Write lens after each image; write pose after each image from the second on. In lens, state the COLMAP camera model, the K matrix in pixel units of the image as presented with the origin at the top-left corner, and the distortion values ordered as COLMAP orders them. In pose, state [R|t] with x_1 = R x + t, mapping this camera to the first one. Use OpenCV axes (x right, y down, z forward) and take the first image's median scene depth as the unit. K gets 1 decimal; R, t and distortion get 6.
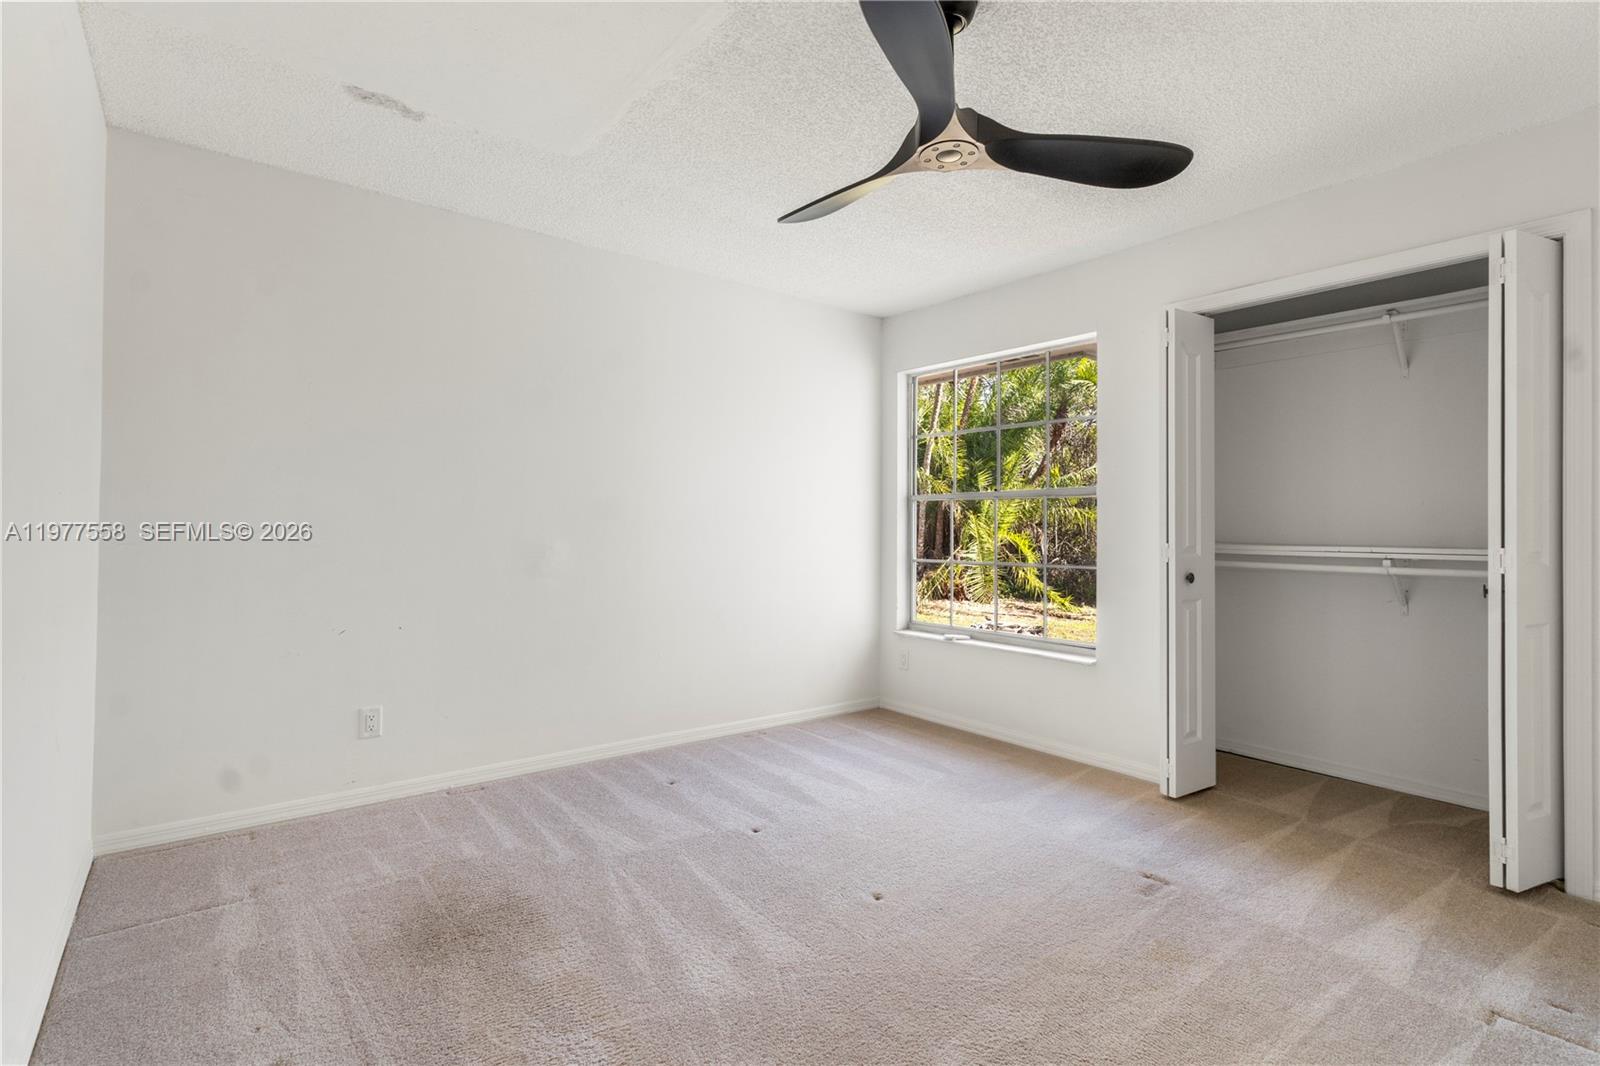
lens RADIAL K [[768.1, 0, 799.5], [0, 768.1, 524.9], [0, 0, 1]] dist [0.009939, 0.001431]
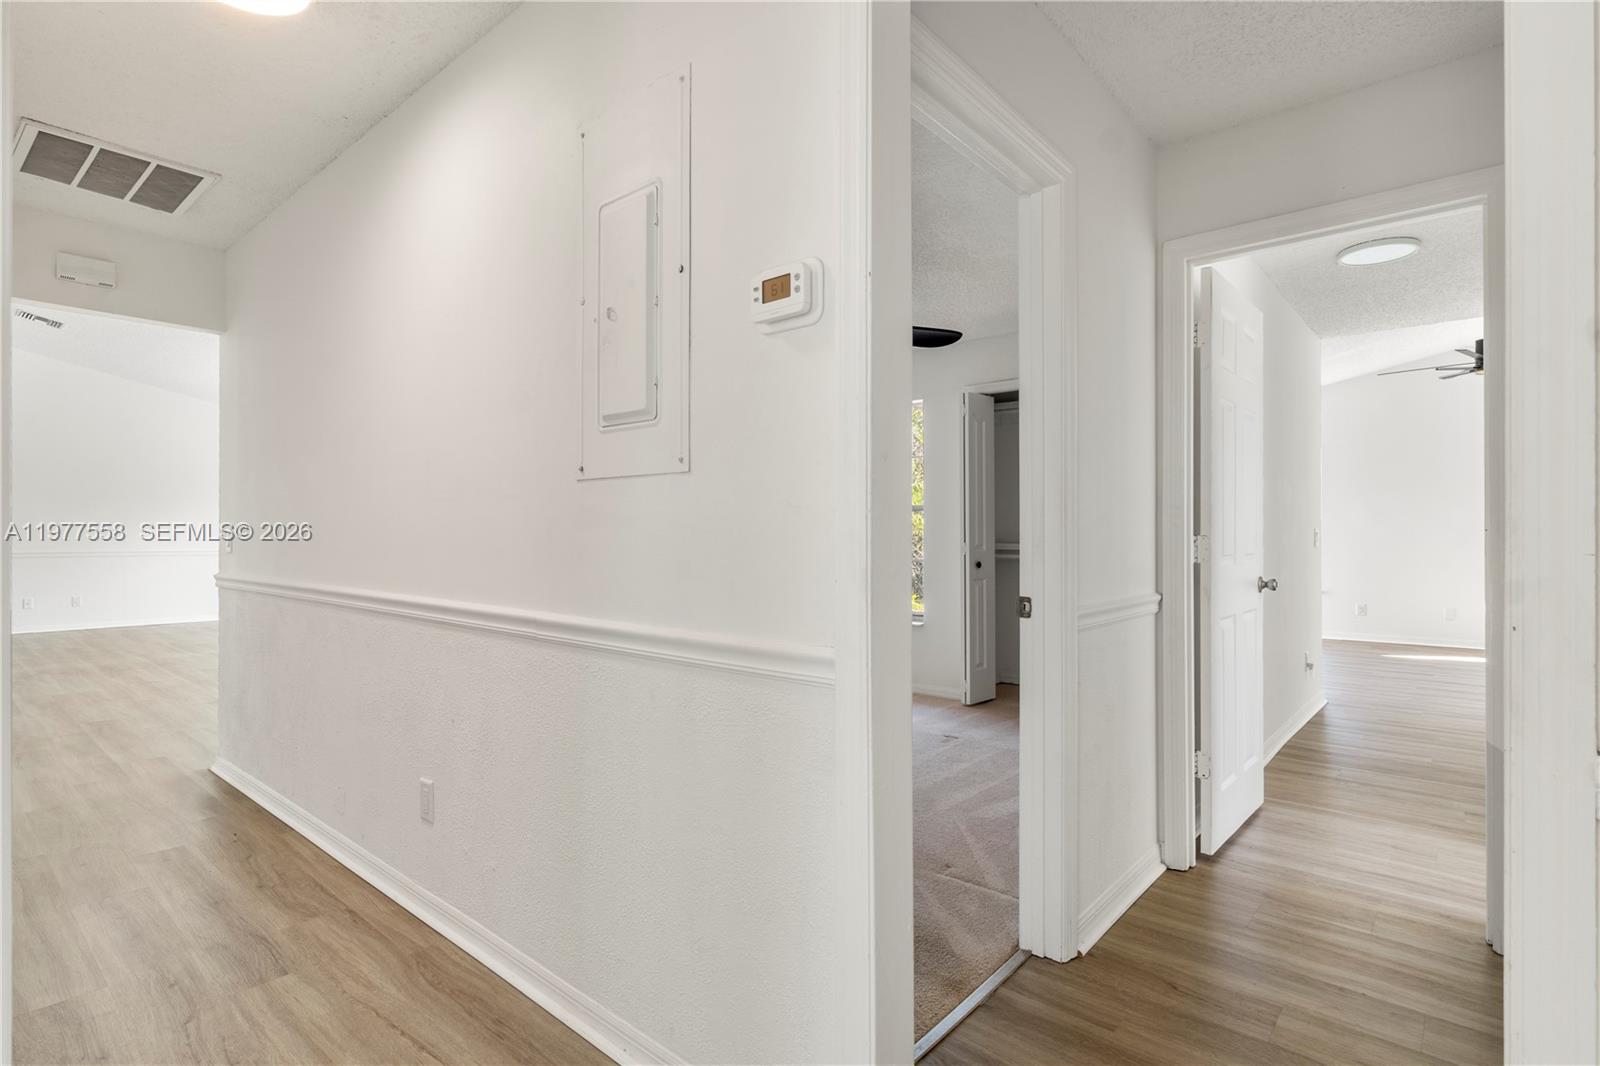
lens RADIAL K [[768.1, 0, 800.9], [0, 768.1, 531.3], [0, 0, 1]] dist [0.009939, 0.001431]
pose [[0.982180, -0.007352, 0.187798, -0.136971], [0.007365, 0.999973, 0.000631, -0.003051], [-0.187797, 0.000763, 0.982208, -0.457867]]
